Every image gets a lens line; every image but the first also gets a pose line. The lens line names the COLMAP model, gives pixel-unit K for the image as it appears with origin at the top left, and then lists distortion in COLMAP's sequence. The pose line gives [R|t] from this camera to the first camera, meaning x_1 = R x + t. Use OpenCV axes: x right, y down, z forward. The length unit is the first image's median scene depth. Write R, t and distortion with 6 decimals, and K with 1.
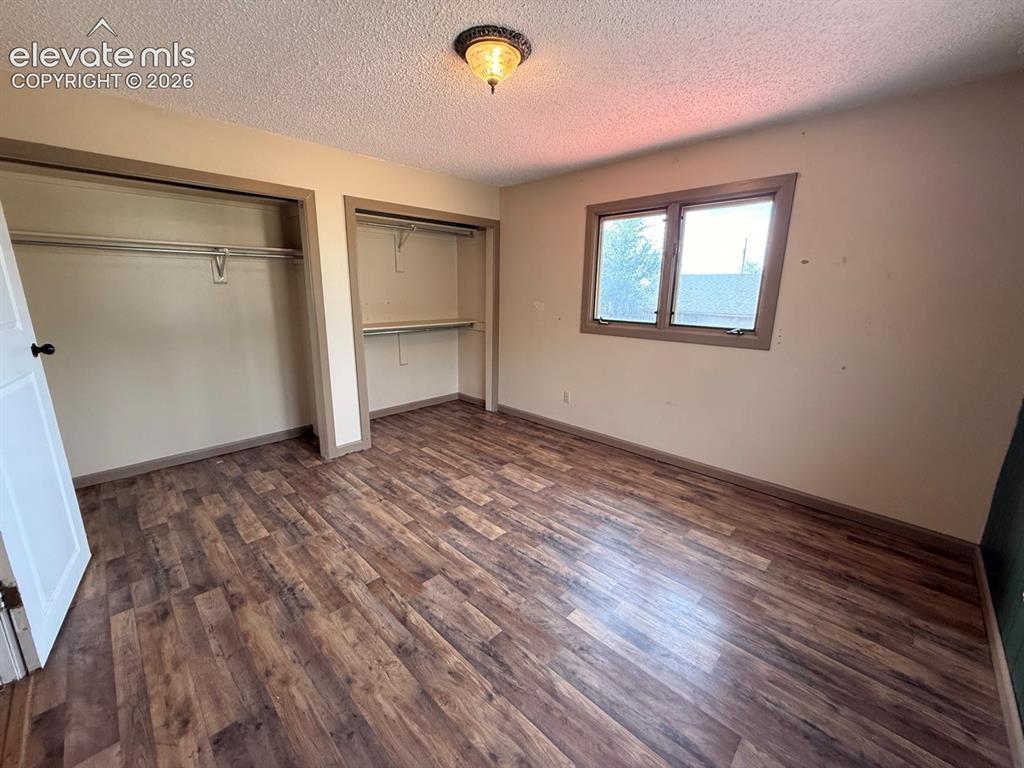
lens RADIAL K [[409.9, 0, 515.0], [0, 409.9, 384.5], [0, 0, 1]] dist [0.000535, 0.000598]
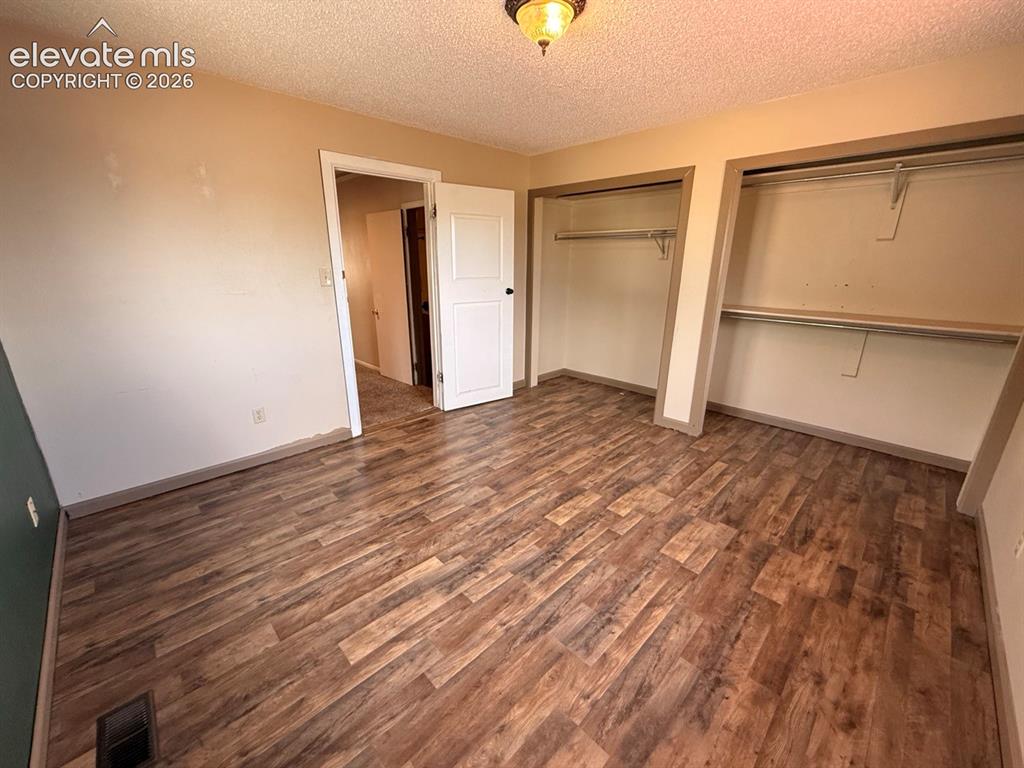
lens RADIAL K [[409.9, 0, 501.1], [0, 409.9, 384.5], [0, 0, 1]] dist [0.000535, 0.000598]
pose [[-0.035404, 0.281989, -0.958764, 0.729332], [-0.236805, 0.929677, 0.282178, -0.158850], [0.970912, 0.237030, 0.033862, 0.702034]]
